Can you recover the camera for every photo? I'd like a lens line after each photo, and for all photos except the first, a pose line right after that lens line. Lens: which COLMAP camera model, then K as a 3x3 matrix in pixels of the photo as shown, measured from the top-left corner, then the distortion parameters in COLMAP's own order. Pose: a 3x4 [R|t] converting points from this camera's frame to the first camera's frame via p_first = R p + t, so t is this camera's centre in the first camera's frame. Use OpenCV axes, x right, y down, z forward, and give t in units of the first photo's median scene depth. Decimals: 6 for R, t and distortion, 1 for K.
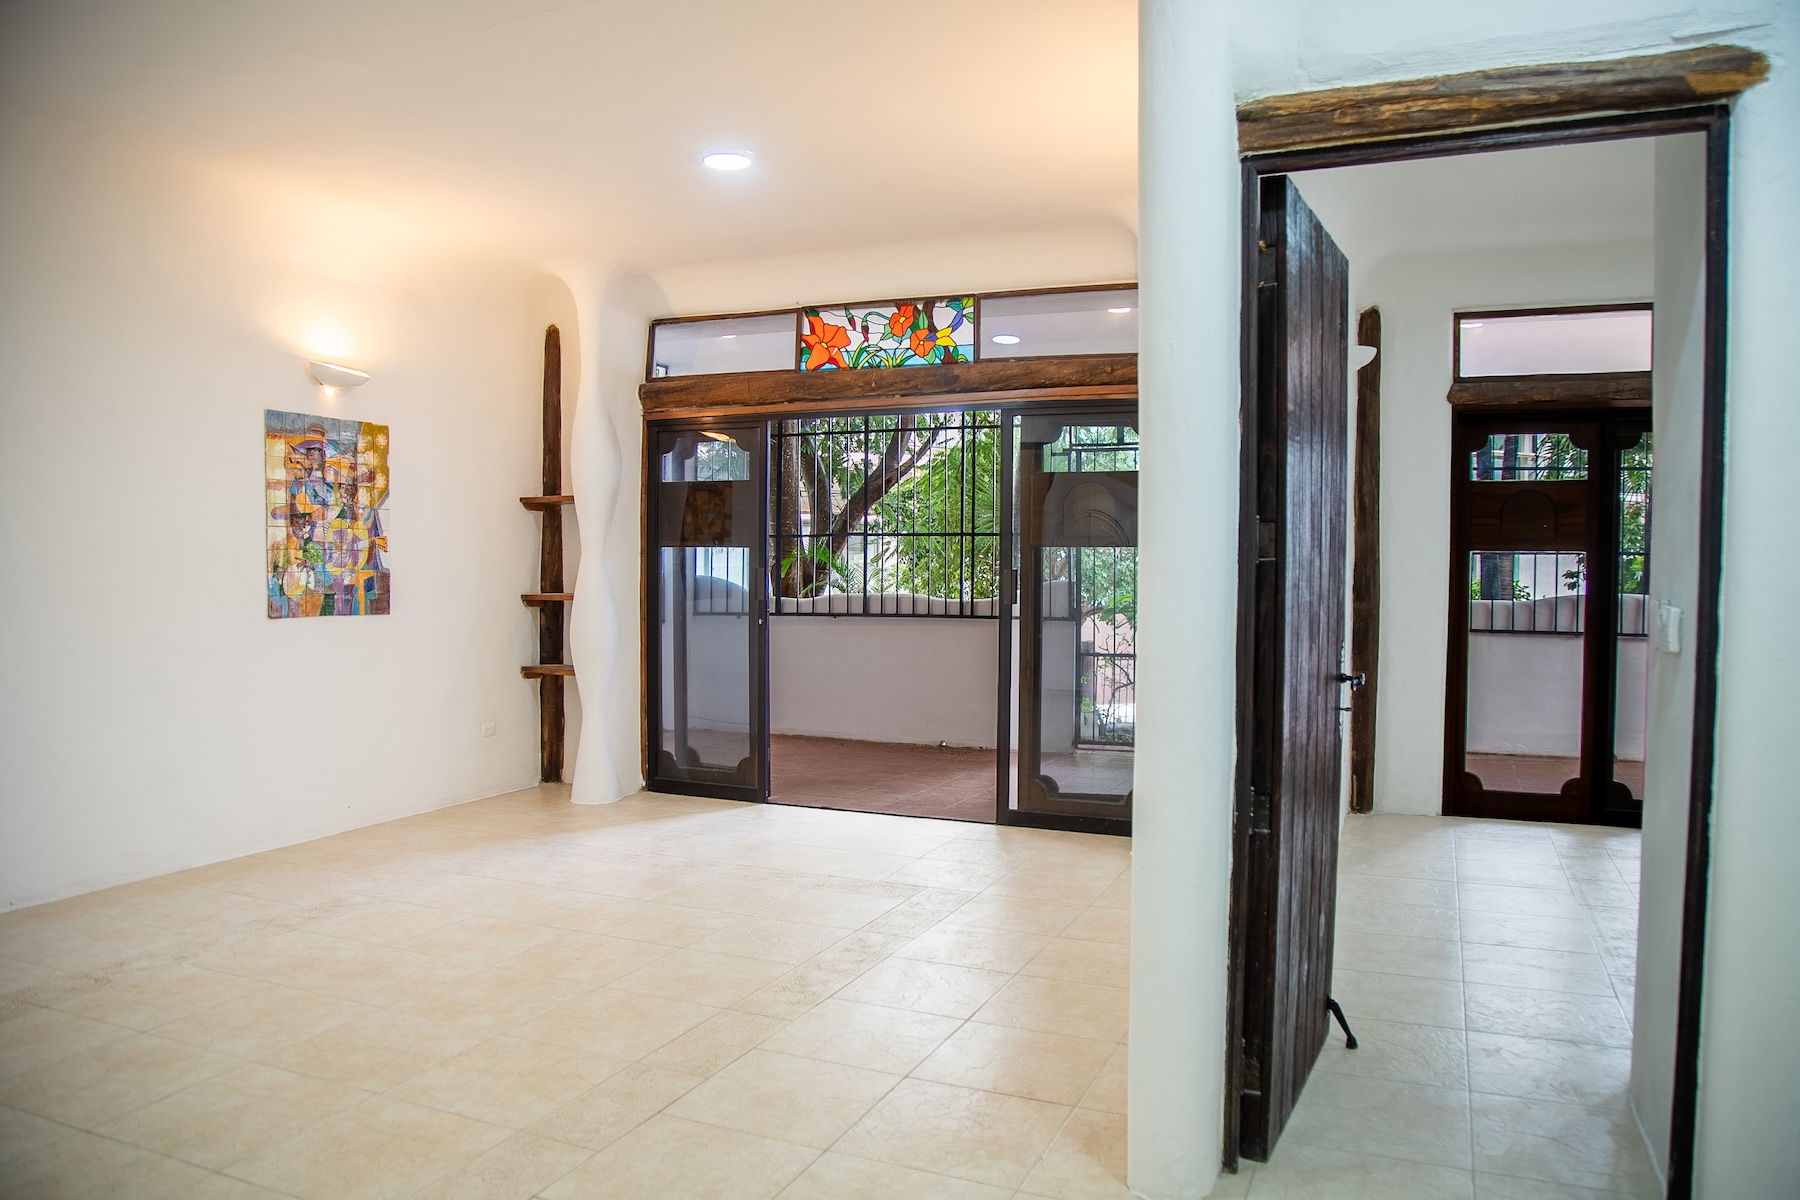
lens RADIAL K [[1279.1, 0, 900.0], [0, 1279.1, 600.0], [0, 0, 1]] dist [-0.117189, 0.072183]
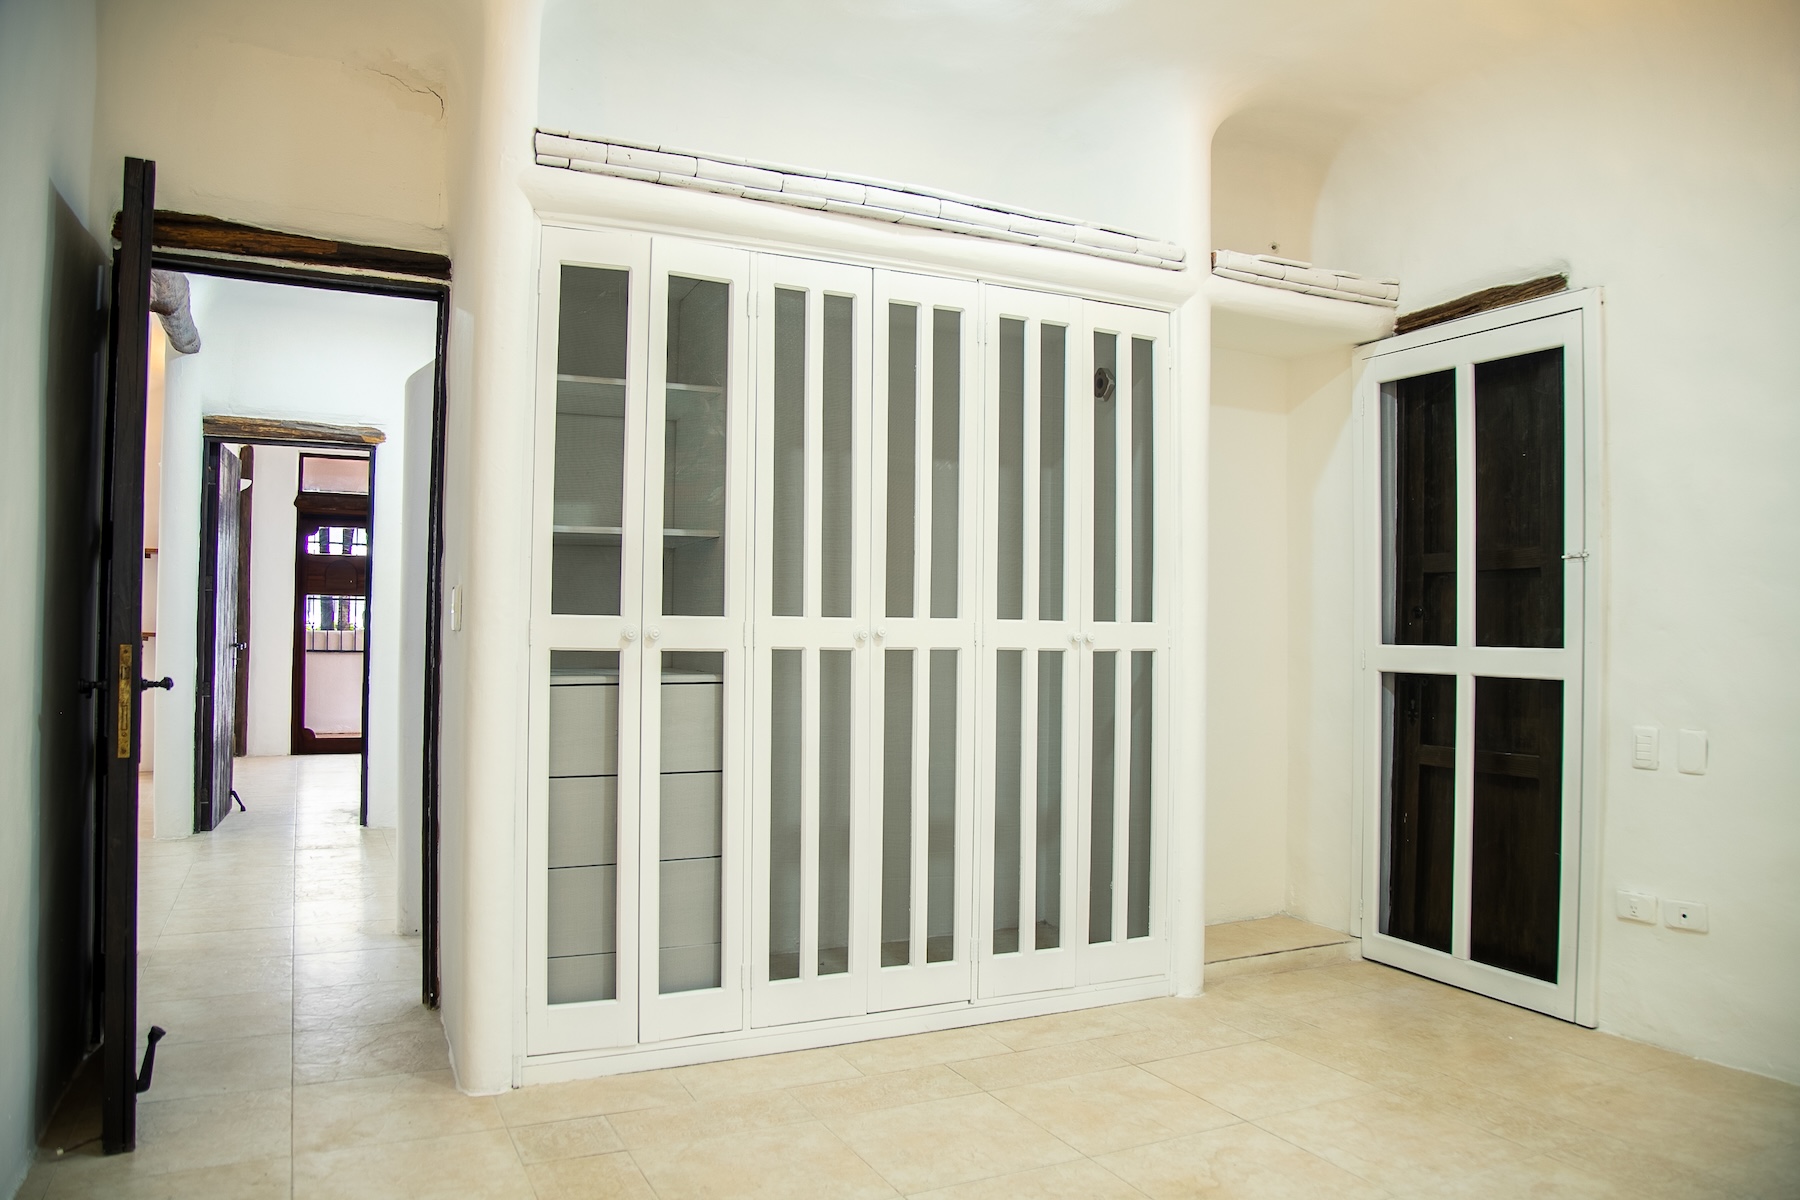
lens RADIAL K [[1256.9, 0, 906.4], [0, 1256.9, 602.1], [0, 0, 1]] dist [-0.115090, 0.071507]
pose [[0.651821, 0.018407, 0.758149, -0.268270], [0.014197, 0.999234, -0.036466, 0.041352], [-0.758240, 0.034533, 0.651060, -0.681534]]
